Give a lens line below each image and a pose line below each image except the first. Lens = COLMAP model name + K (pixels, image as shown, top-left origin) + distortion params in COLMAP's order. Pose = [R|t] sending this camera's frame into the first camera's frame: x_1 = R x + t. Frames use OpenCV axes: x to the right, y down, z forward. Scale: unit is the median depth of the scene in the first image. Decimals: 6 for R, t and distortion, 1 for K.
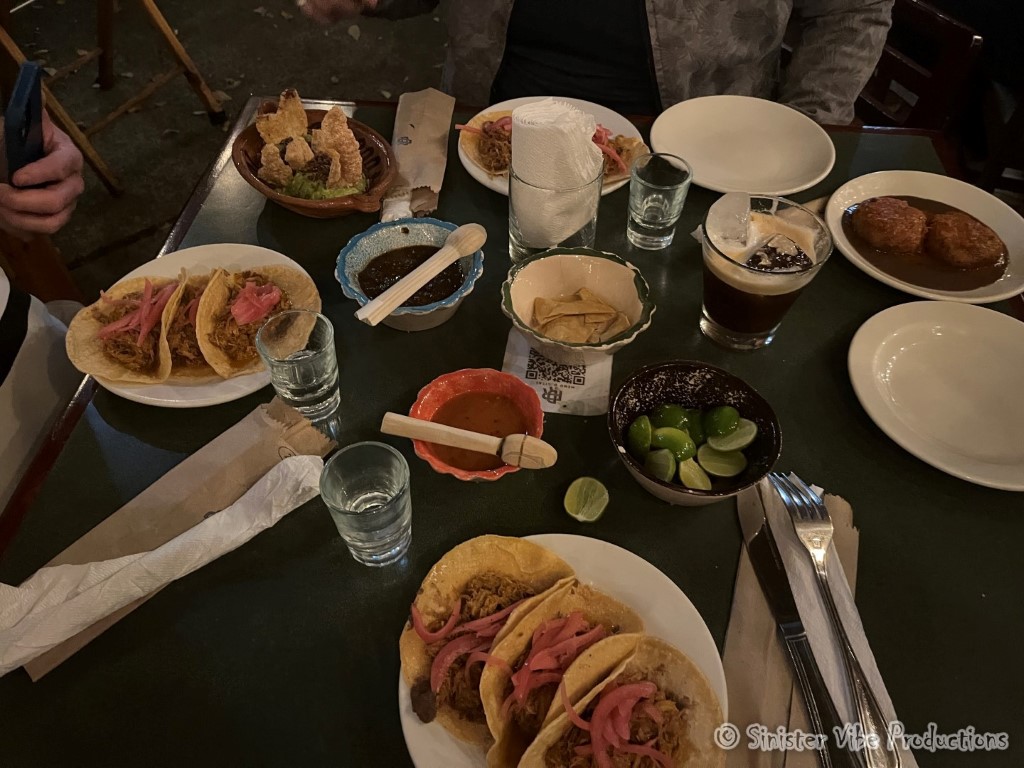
lens RADIAL K [[747.2, 0, 508.2], [0, 747.2, 384.2], [0, 0, 1]] dist [0.037016, -0.078425]
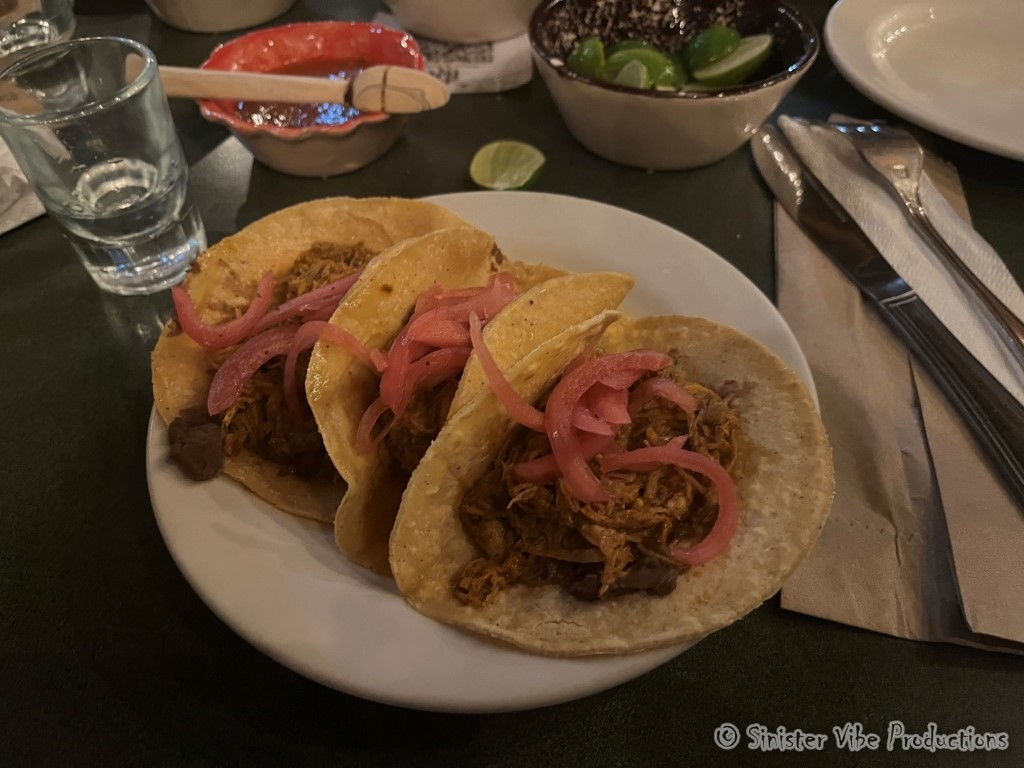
lens RADIAL K [[776.7, 0, 502.6], [0, 776.7, 378.6], [0, 0, 1]] dist [0.007413, 0.000286]
pose [[0.991356, -0.112789, 0.067020, 0.037719], [0.114127, 0.993330, -0.016461, 0.303293], [-0.064717, 0.023968, 0.997616, 0.363364]]
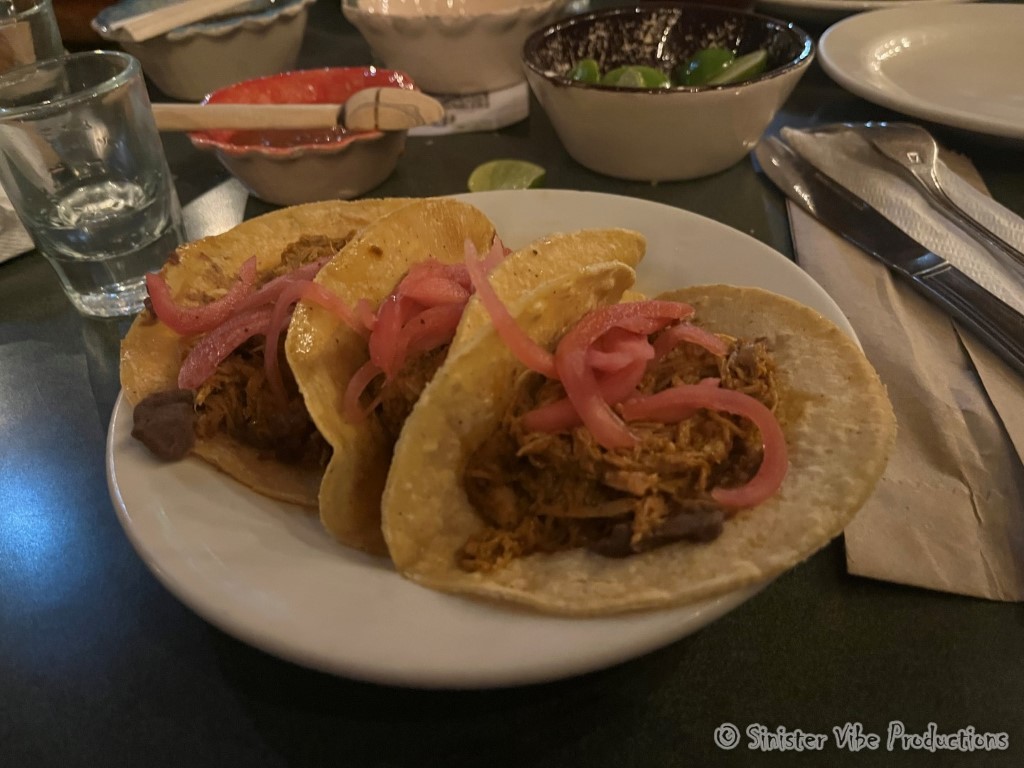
lens RADIAL K [[774.7, 0, 512.0], [0, 774.7, 384.0], [0, 0, 1]] dist [0.007101, -0.001240]
pose [[0.985438, -0.150925, 0.078319, 0.035704], [0.162098, 0.972939, -0.164661, 0.370956], [-0.051348, 0.174958, 0.983236, 0.410487]]
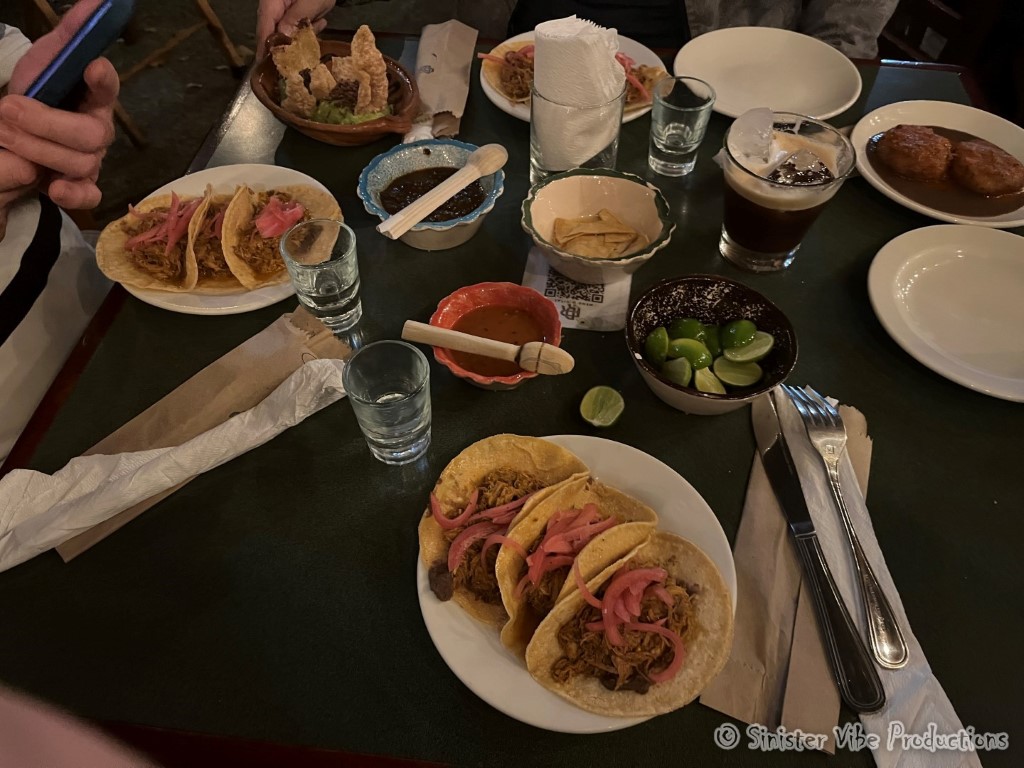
lens RADIAL K [[747.2, 0, 508.2], [0, 747.2, 384.2], [0, 0, 1]] dist [0.037016, -0.078425]
pose [[0.999594, 0.014750, -0.024377, 0.000868], [-0.013904, 0.999308, 0.034514, 0.083465], [0.024869, -0.034161, 0.999107, -0.015900]]
